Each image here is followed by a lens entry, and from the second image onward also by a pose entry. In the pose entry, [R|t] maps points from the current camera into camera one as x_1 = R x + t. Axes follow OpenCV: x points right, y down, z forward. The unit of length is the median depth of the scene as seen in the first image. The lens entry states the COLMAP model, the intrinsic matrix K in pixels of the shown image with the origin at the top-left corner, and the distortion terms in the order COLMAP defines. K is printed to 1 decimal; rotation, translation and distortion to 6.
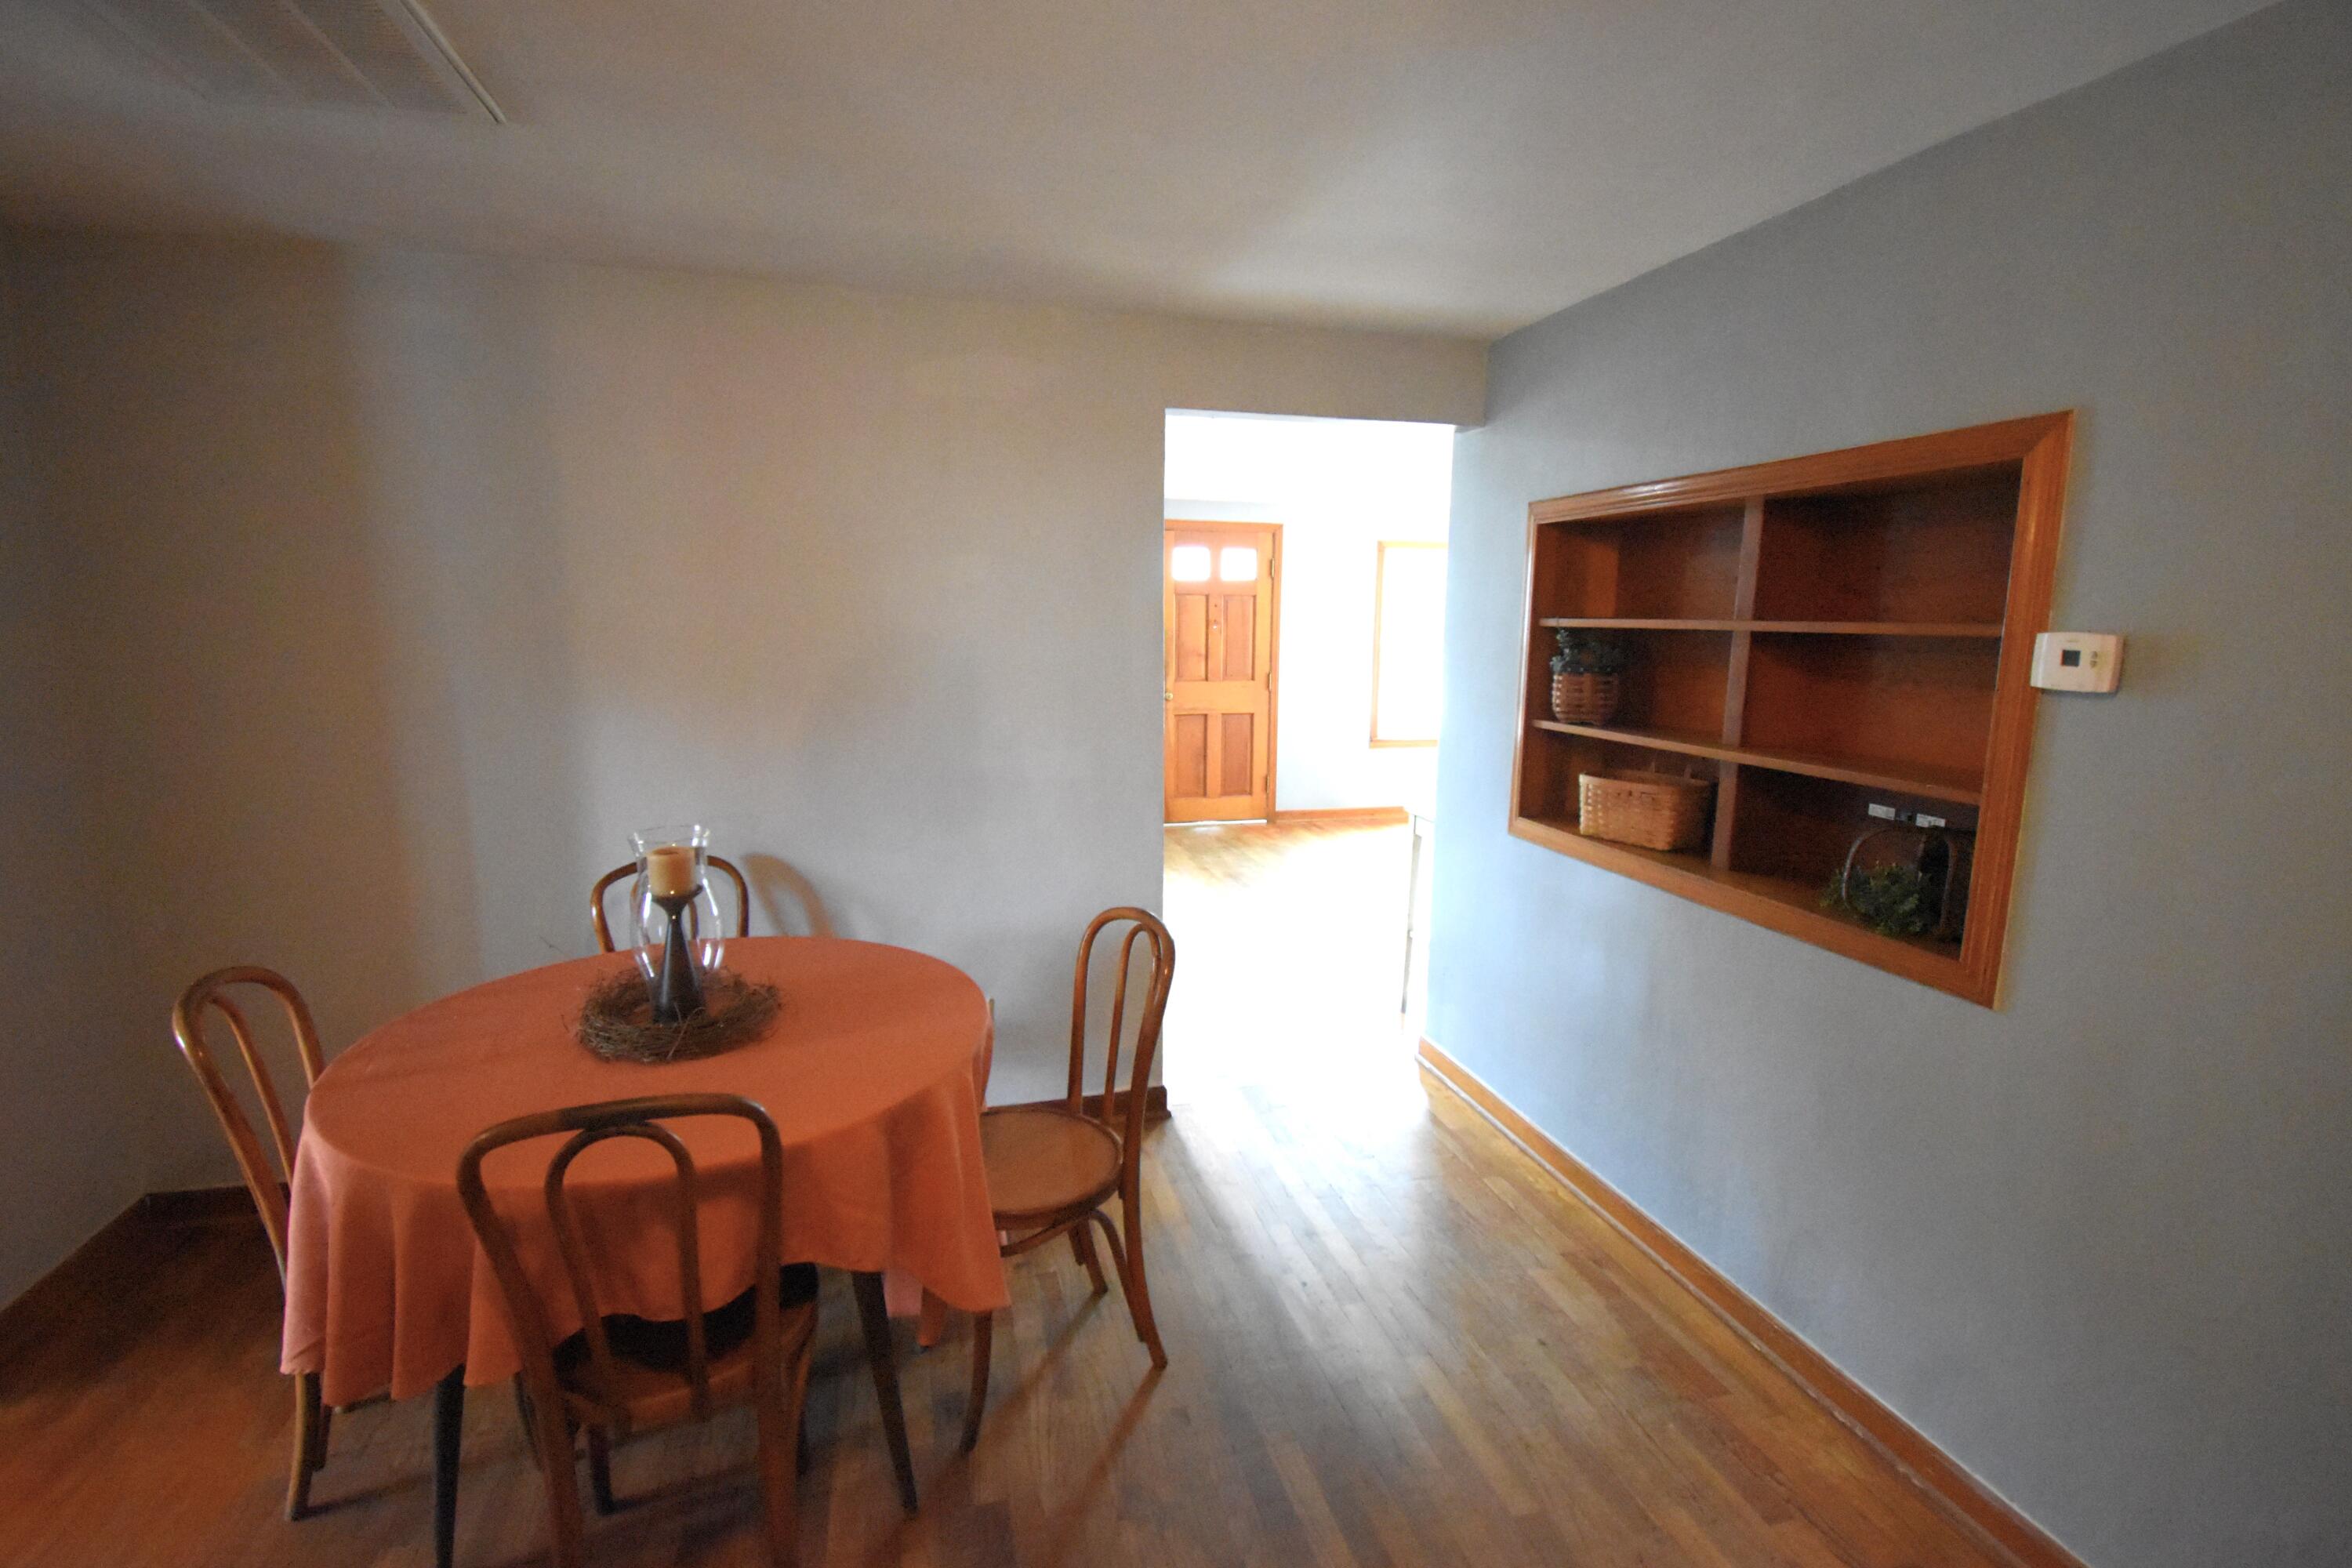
lens RADIAL K [[1051.4, 0, 1157.5], [0, 1051.4, 795.6], [0, 0, 1]] dist [0.023554, -0.029524]
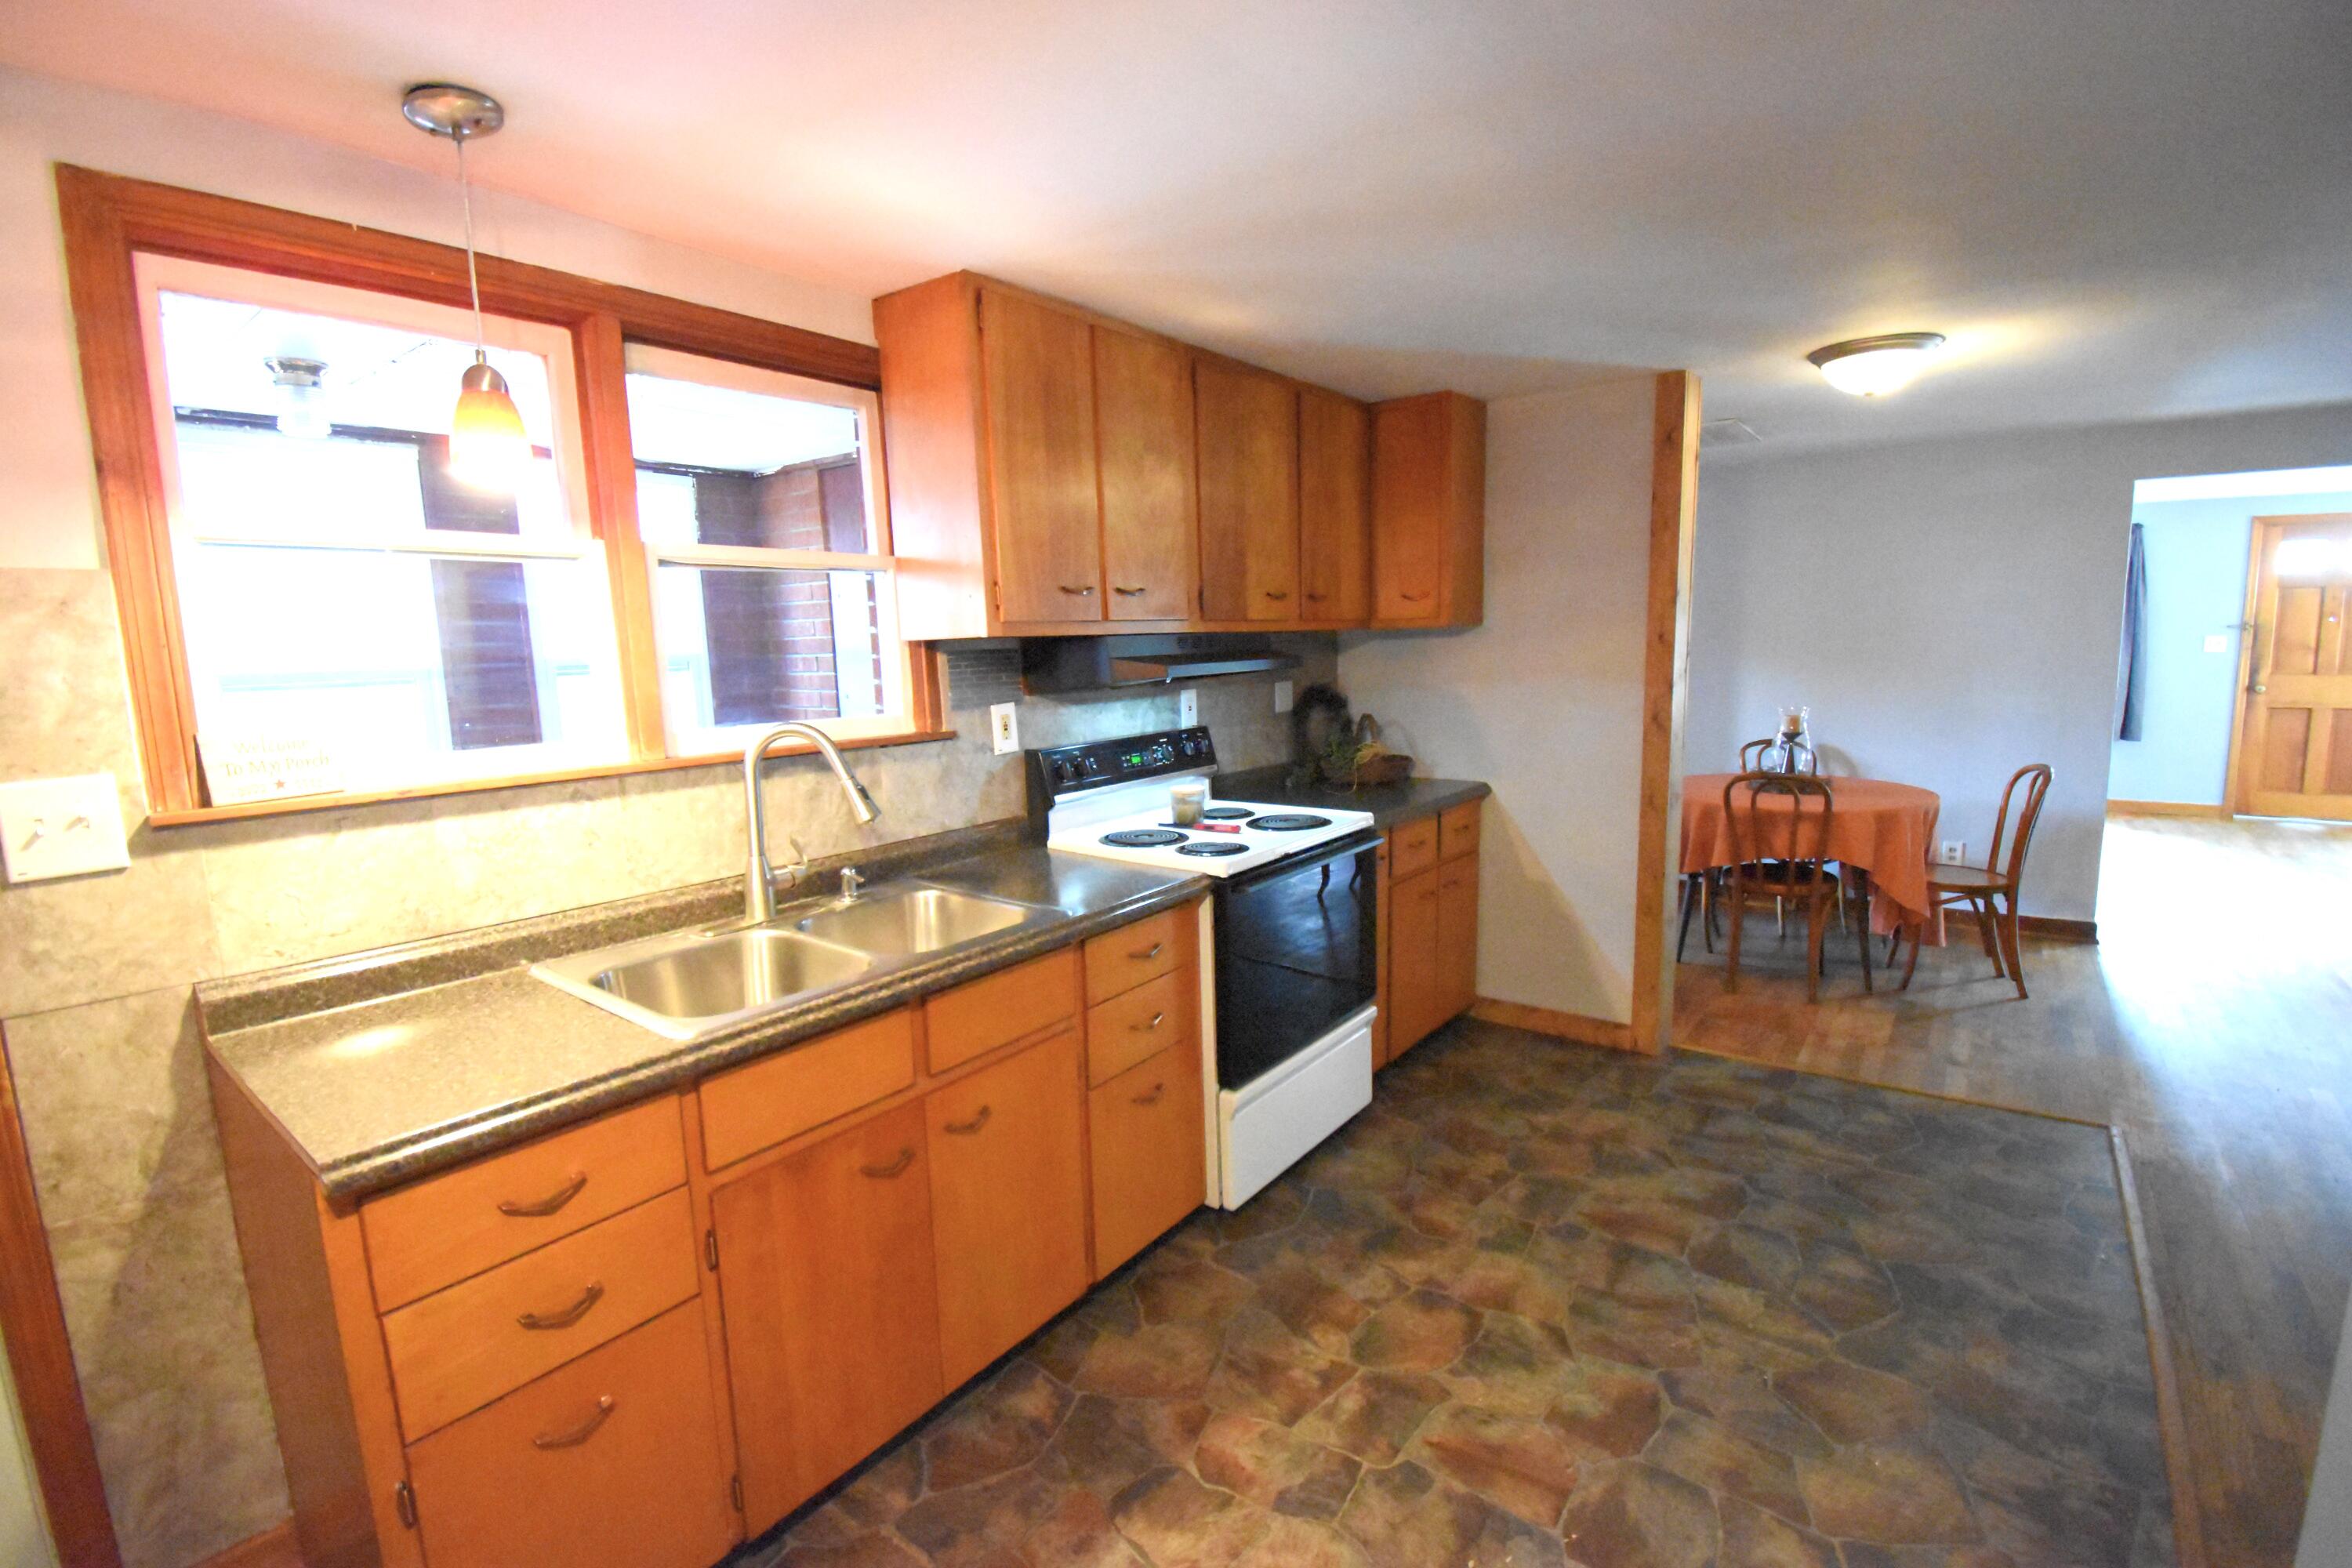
lens RADIAL K [[1051.4, 0, 1157.5], [0, 1051.4, 795.6], [0, 0, 1]] dist [0.023554, -0.029524]
pose [[0.611468, 0.093232, -0.785757, 0.519361], [-0.100366, 0.994152, 0.039855, 0.247943], [0.784878, 0.054493, 0.617249, -1.483116]]
